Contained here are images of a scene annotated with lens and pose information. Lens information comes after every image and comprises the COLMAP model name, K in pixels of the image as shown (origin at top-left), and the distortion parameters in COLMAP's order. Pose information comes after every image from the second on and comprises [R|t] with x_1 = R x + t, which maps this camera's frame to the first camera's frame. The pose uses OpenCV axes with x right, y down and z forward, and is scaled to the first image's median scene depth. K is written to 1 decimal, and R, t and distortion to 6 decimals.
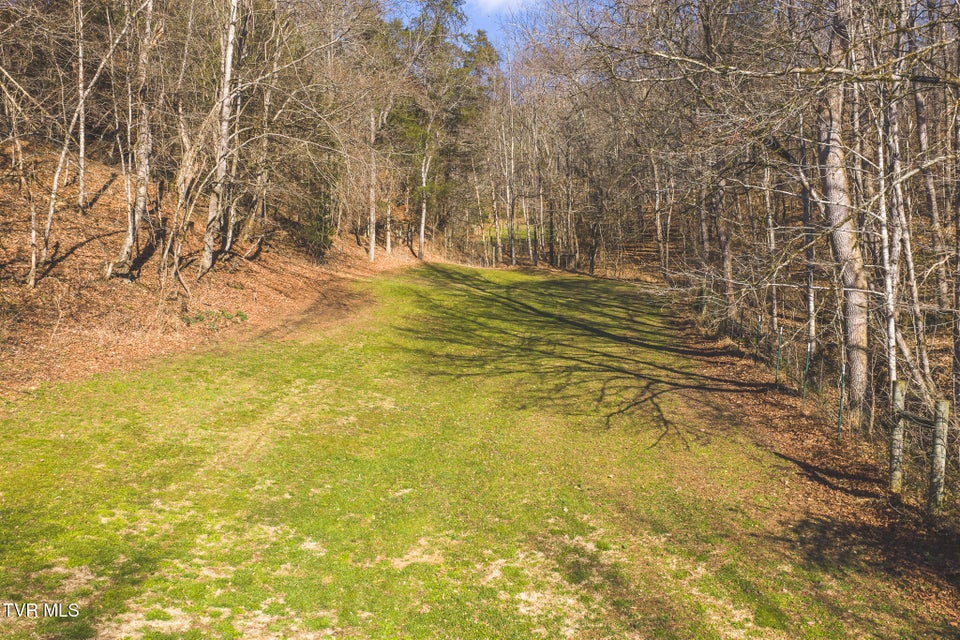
lens RADIAL K [[760.6, 0, 478.3], [0, 760.6, 317.5], [0, 0, 1]] dist [0.002961, -0.000147]
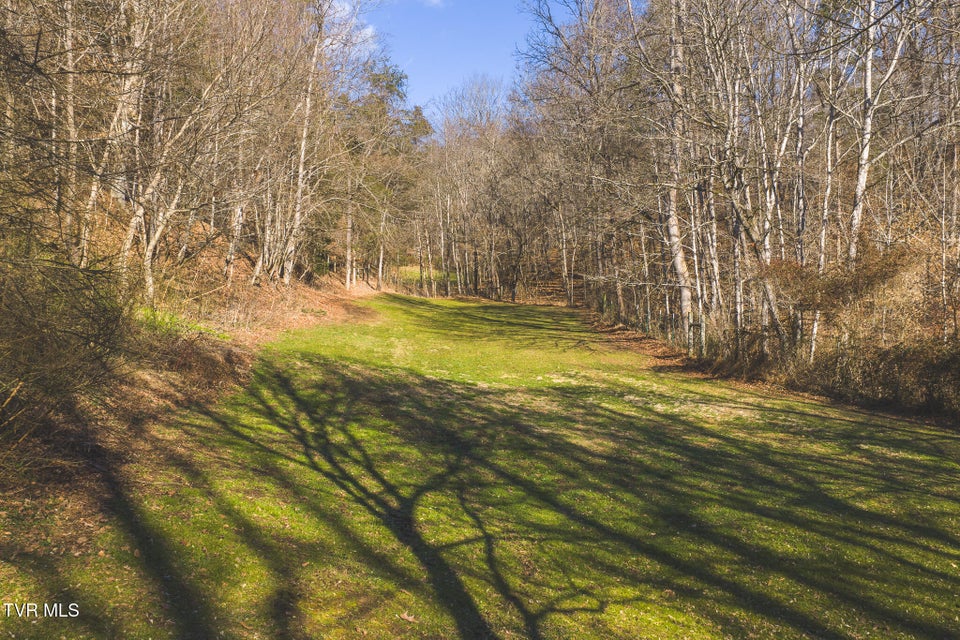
lens RADIAL K [[760.6, 0, 480.9], [0, 760.6, 321.1], [0, 0, 1]] dist [0.002961, -0.000147]
pose [[0.989671, -0.004184, 0.143299, -0.086371], [0.012363, 0.998341, -0.056229, 0.043941], [-0.142826, 0.057420, 0.988081, -0.243919]]
